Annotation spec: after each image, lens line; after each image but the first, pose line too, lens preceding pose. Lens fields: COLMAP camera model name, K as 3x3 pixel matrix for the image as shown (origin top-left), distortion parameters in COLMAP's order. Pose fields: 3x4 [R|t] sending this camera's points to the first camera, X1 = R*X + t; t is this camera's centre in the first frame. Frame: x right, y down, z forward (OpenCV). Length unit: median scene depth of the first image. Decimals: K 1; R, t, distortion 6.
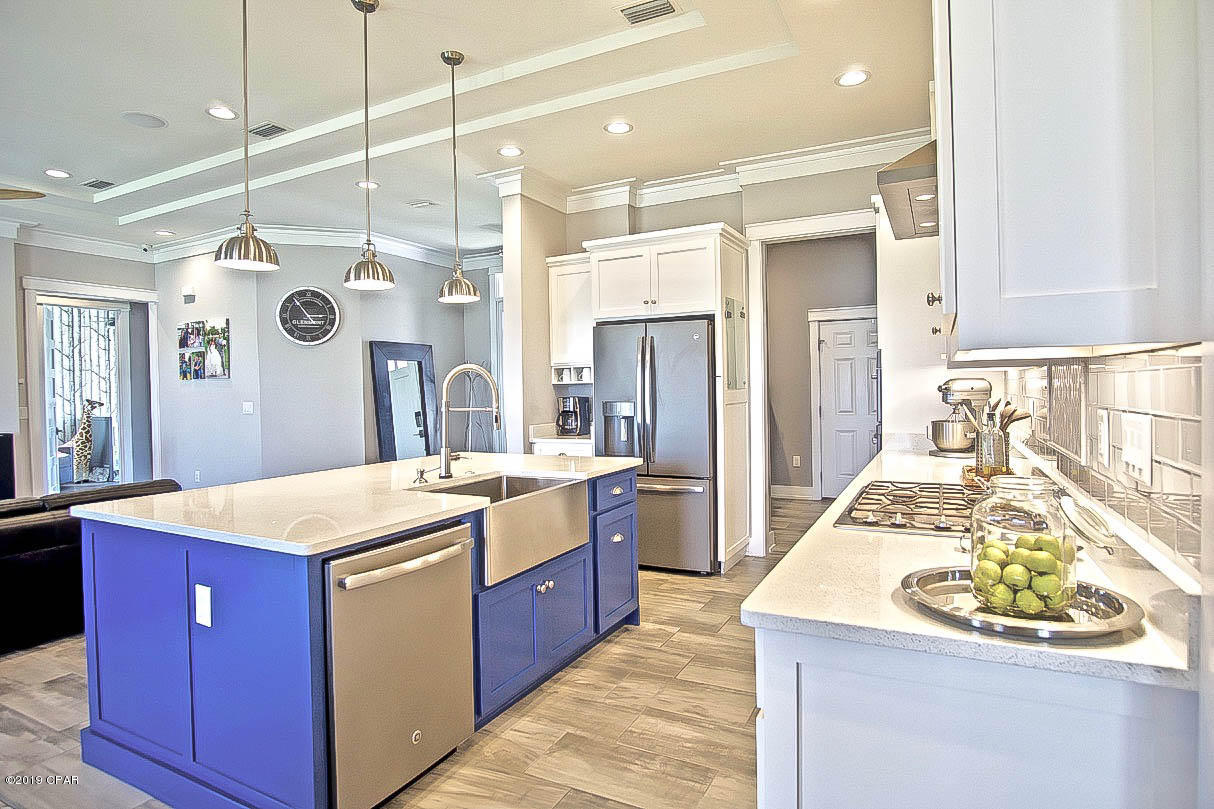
lens RADIAL K [[650.6, 0, 603.7], [0, 650.6, 401.5], [0, 0, 1]] dist [-0.029297, 0.004846]
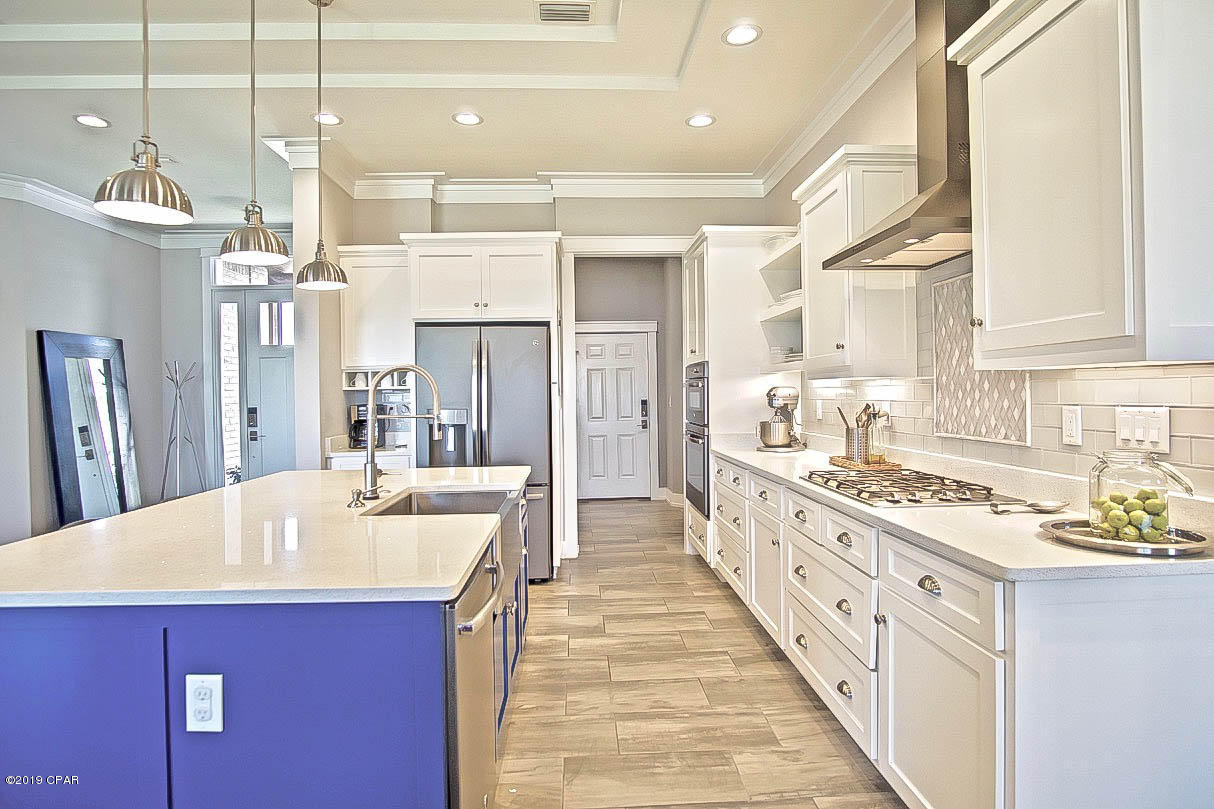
lens RADIAL K [[650.6, 0, 606.4], [0, 650.6, 401.0], [0, 0, 1]] dist [-0.029297, 0.004846]
pose [[0.863309, -0.000244, 0.504675, -0.266652], [0.008446, 0.999867, -0.013964, 0.004278], [-0.504605, 0.016318, 0.863196, 0.085600]]
